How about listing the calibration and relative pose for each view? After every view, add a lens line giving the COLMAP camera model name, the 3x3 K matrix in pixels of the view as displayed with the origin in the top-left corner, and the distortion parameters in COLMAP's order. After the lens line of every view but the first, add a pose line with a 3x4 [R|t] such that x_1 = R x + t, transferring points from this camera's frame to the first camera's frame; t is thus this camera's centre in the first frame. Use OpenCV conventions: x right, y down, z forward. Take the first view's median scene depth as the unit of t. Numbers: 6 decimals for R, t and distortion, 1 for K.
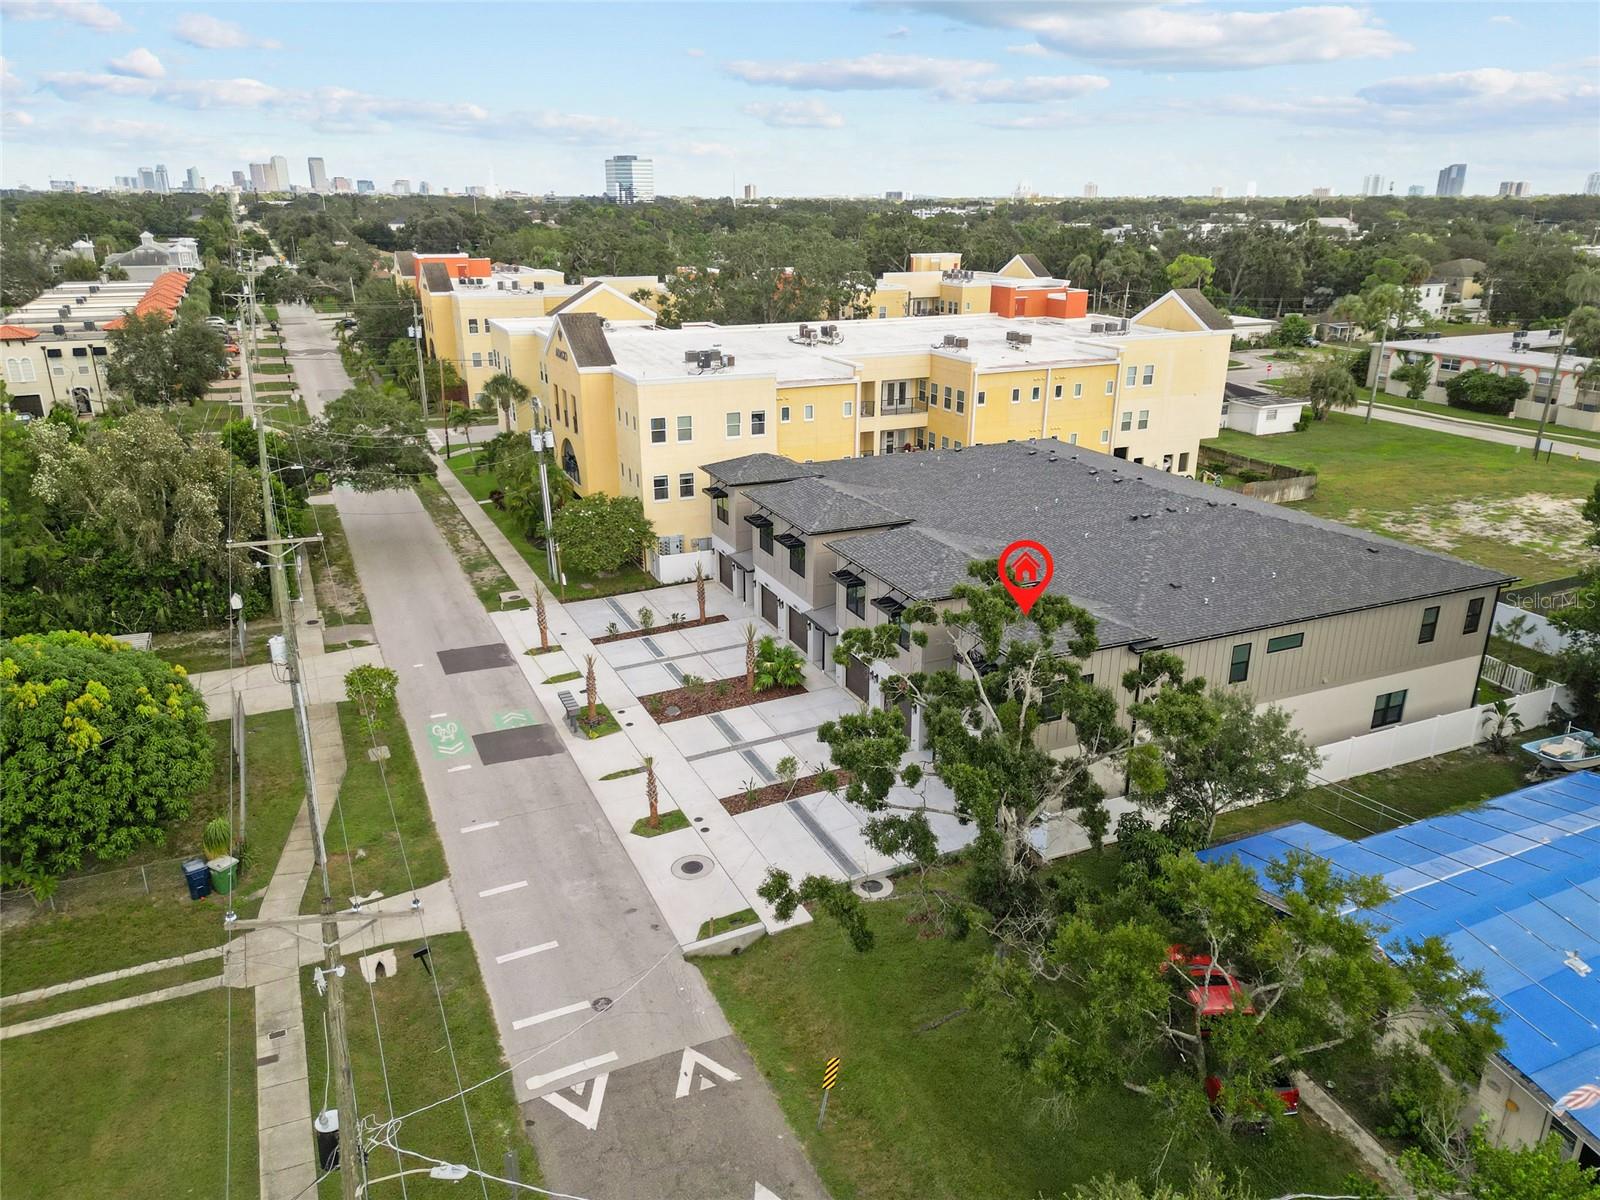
lens RADIAL K [[1117.7, 0, 800.0], [0, 1117.7, 600.0], [0, 0, 1]] dist [0.099990, -0.133849]
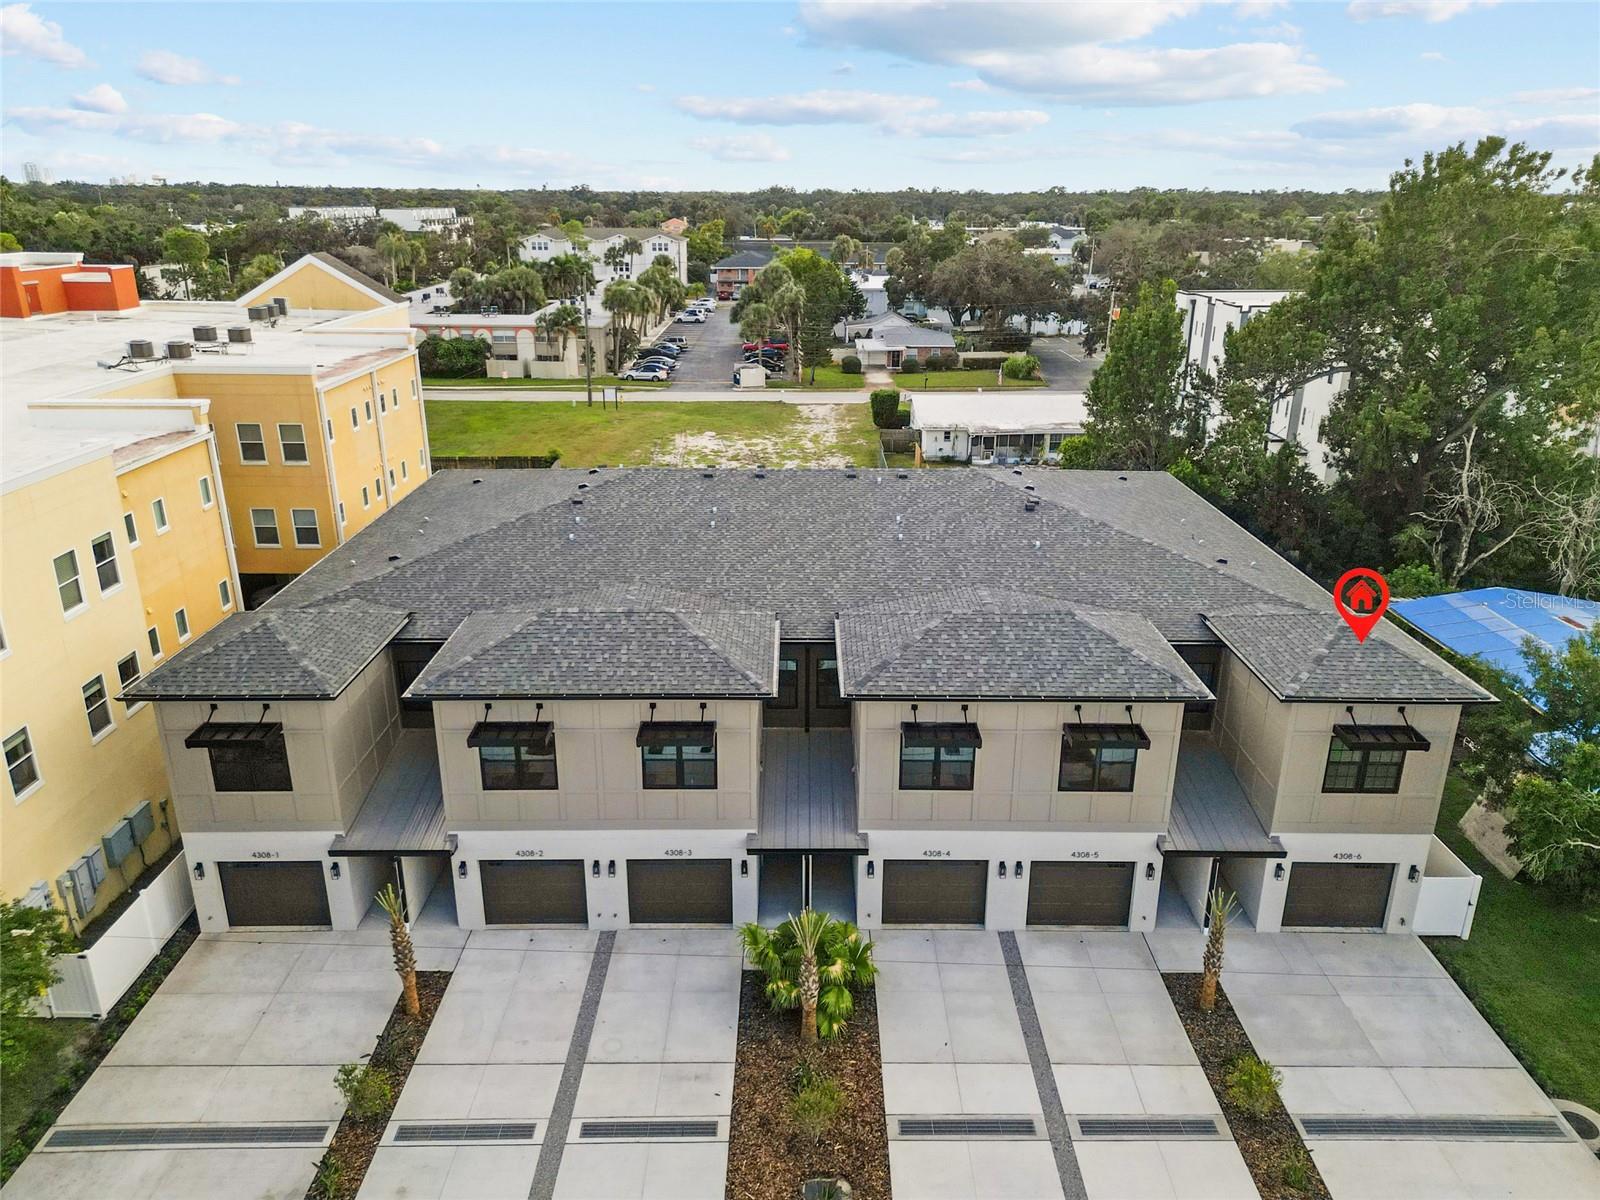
lens RADIAL K [[1145.0, 0, 808.2], [0, 1145.0, 583.1], [0, 0, 1]] dist [0.066048, -0.061897]
pose [[0.407828, -0.294095, 0.864398, -0.314465], [0.303995, 0.936430, 0.175176, -0.144860], [-0.860966, 0.191331, 0.471306, 0.546336]]
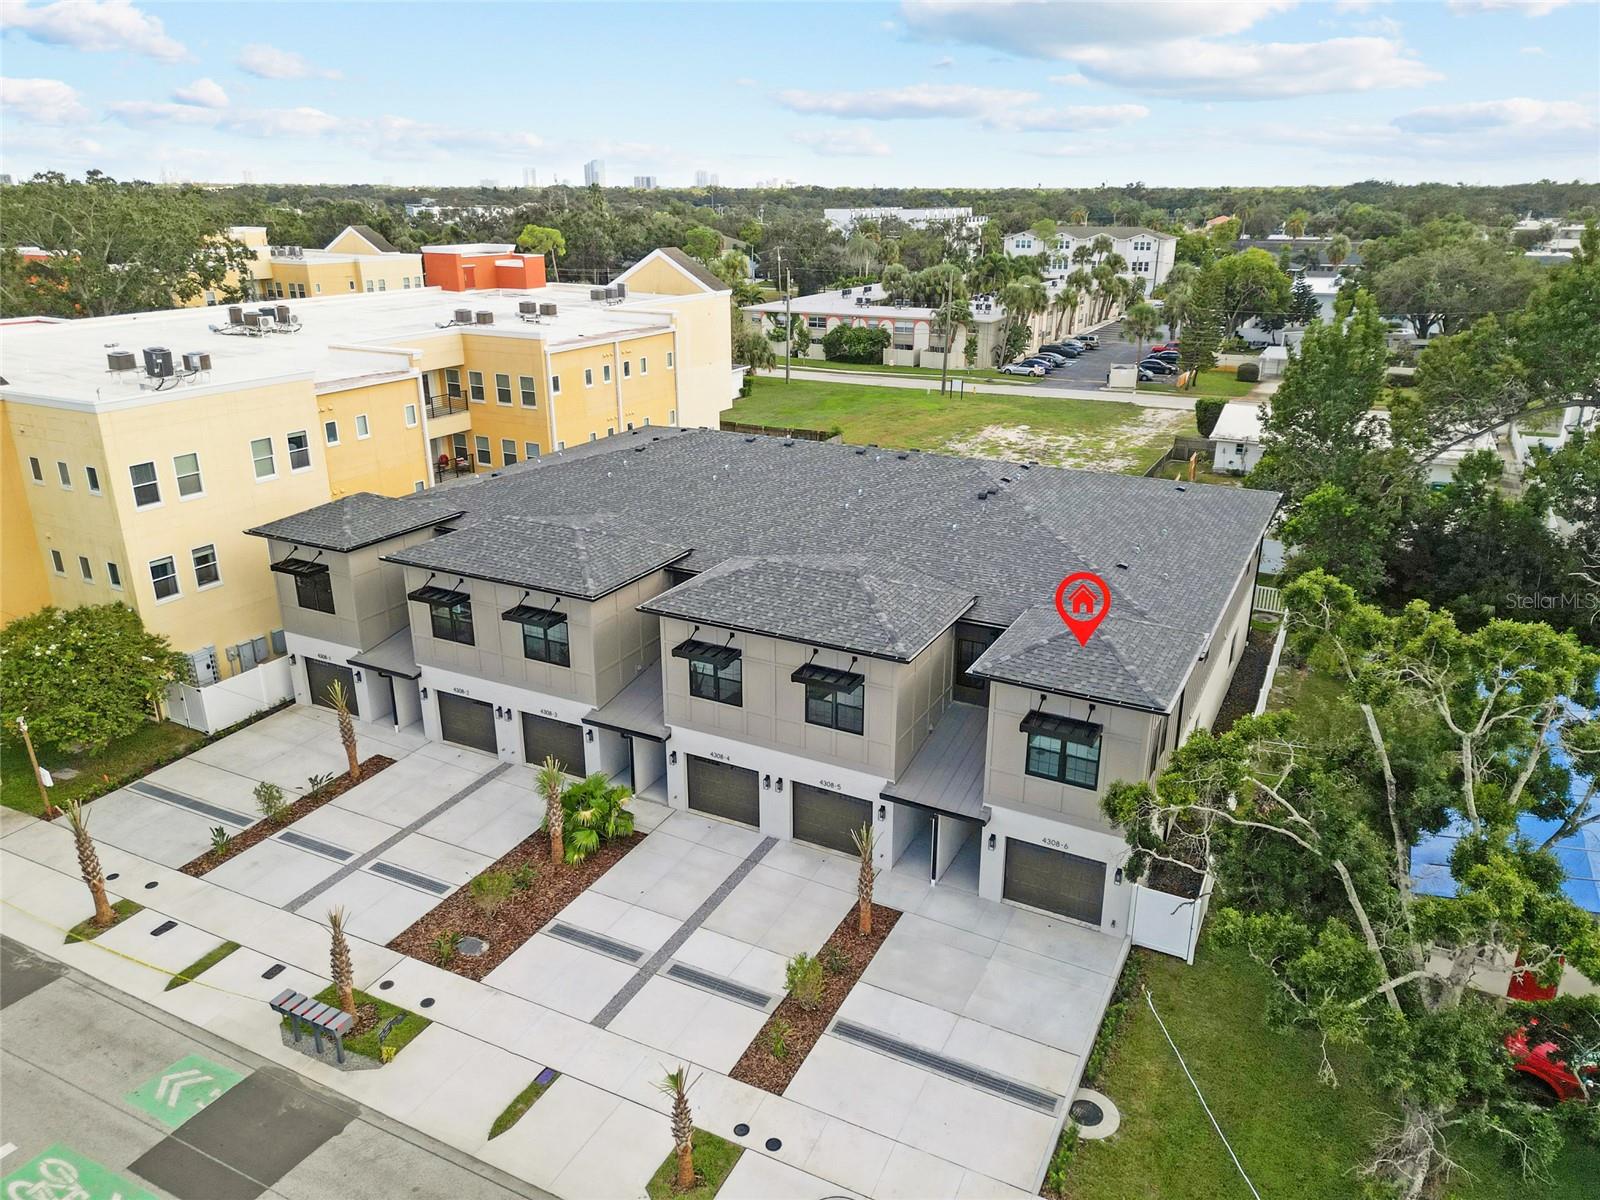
lens RADIAL K [[1117.7, 0, 800.0], [0, 1117.7, 600.0], [0, 0, 1]] dist [0.099990, -0.133849]
pose [[0.786558, -0.212148, 0.579930, -0.205446], [0.208066, 0.975268, 0.074570, -0.061464], [-0.581408, 0.062010, 0.811246, 0.300306]]
